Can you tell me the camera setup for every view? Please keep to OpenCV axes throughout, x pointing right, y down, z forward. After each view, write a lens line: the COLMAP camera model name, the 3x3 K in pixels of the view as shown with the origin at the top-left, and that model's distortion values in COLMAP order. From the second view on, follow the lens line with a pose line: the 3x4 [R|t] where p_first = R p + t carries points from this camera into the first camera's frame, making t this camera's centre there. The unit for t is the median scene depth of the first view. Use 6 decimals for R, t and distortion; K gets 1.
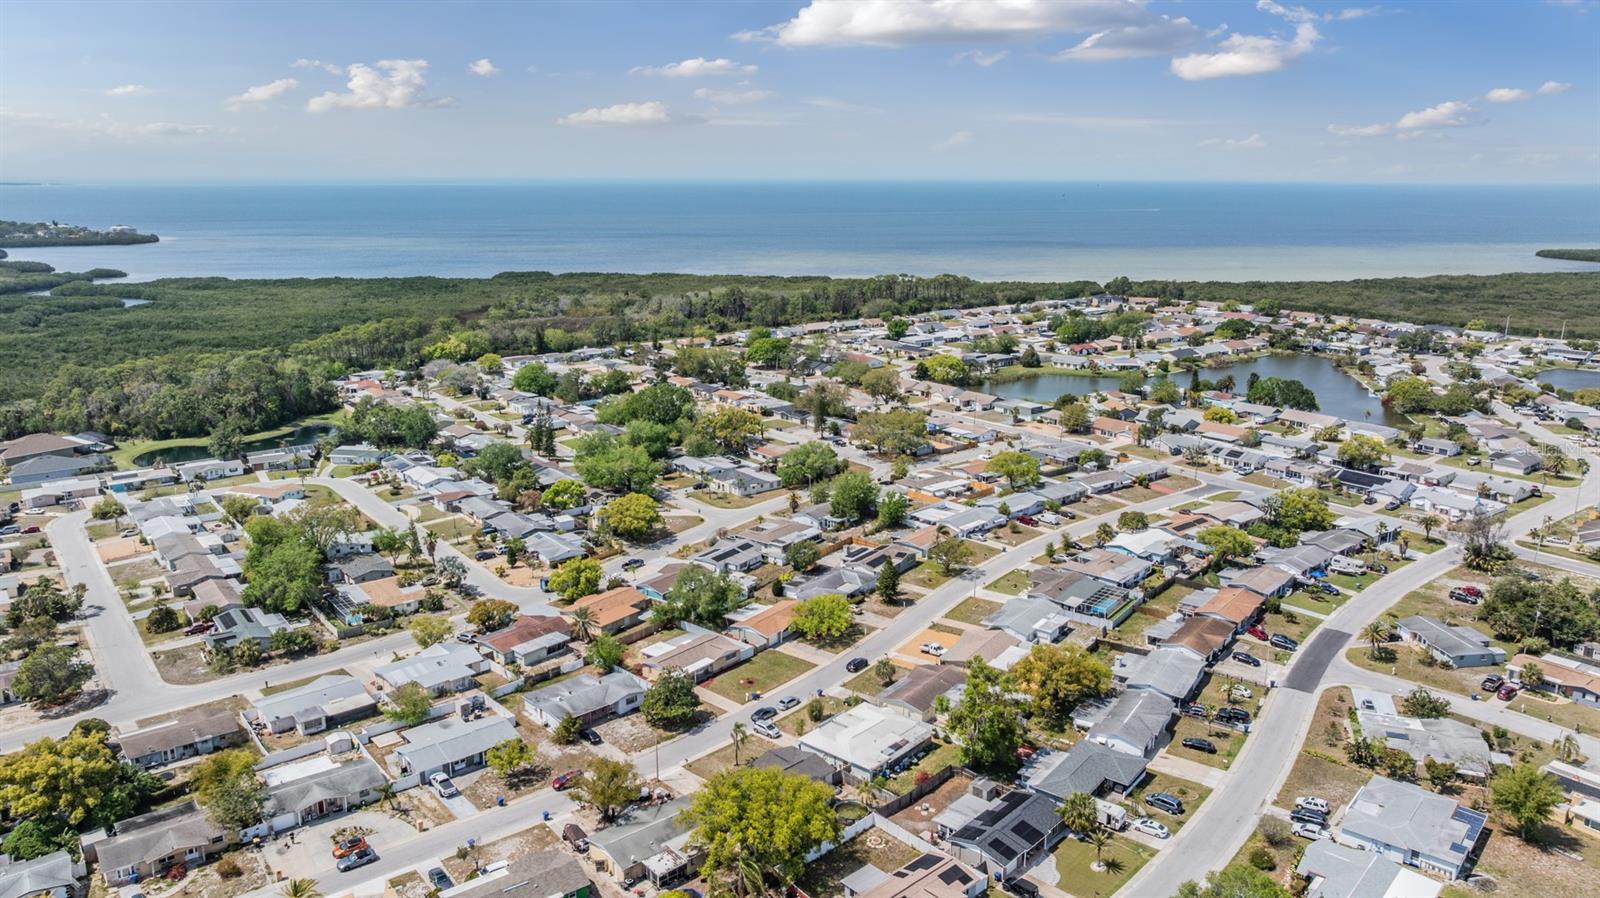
lens RADIAL K [[1151.7, 0, 800.0], [0, 1151.7, 449.0], [0, 0, 1]] dist [-0.051714, 0.054297]
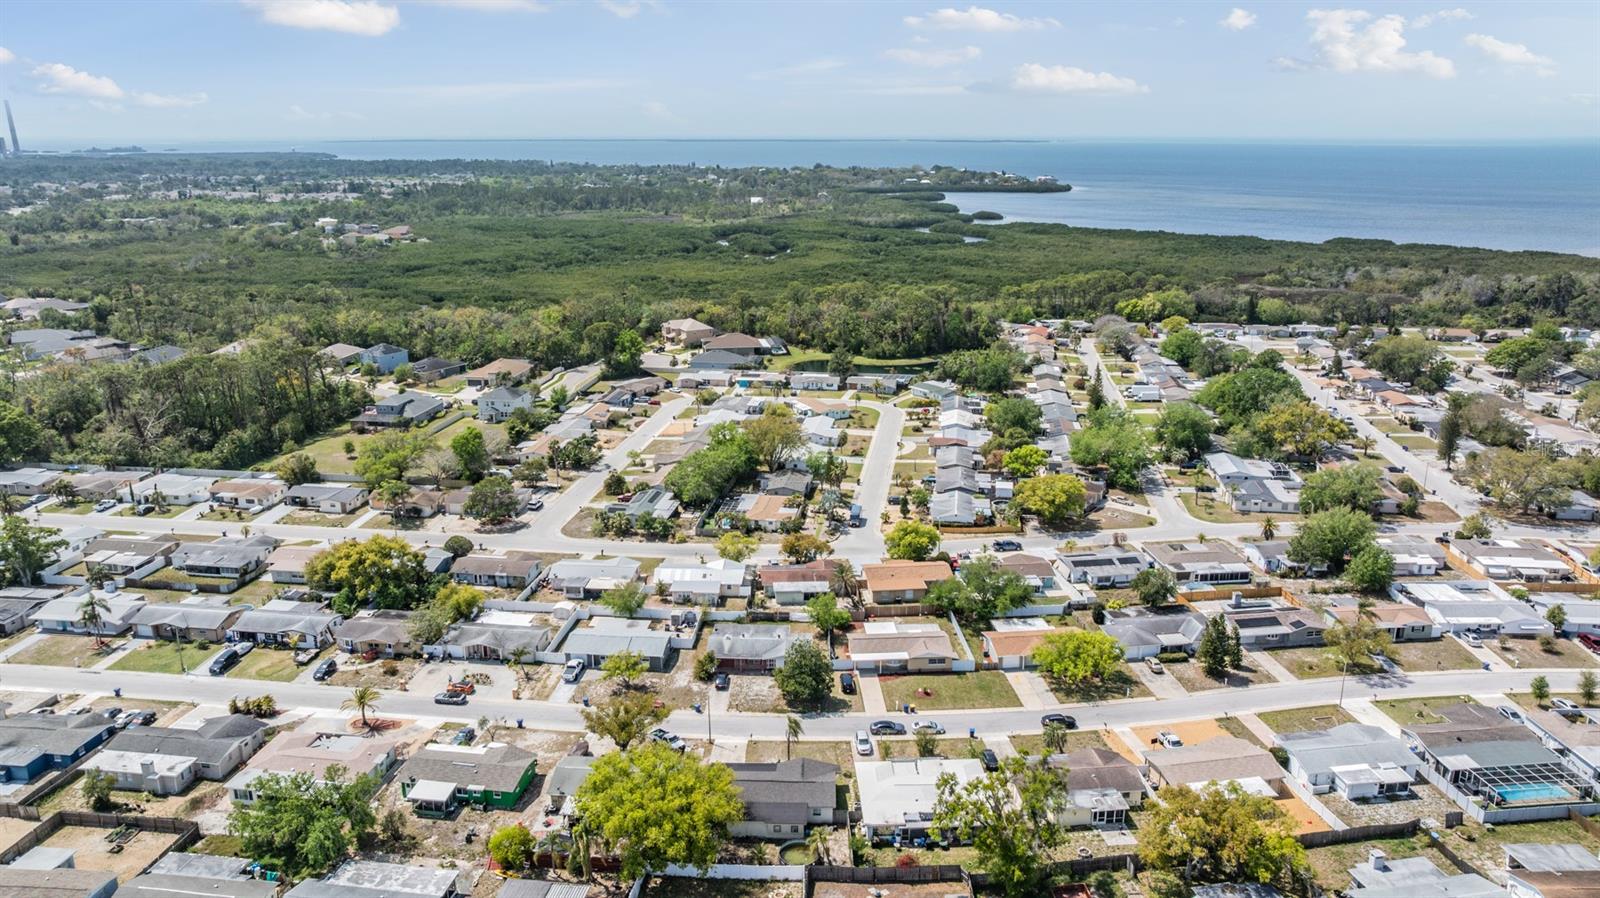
lens RADIAL K [[1134.3, 0, 800.0], [0, 1134.3, 449.0], [0, 0, 1]] dist [-0.011907, -0.041715]
pose [[0.672877, 0.192786, -0.714192, 0.296457], [-0.167472, 0.980078, 0.106773, -0.034492], [0.720548, 0.047762, 0.691759, 0.207755]]
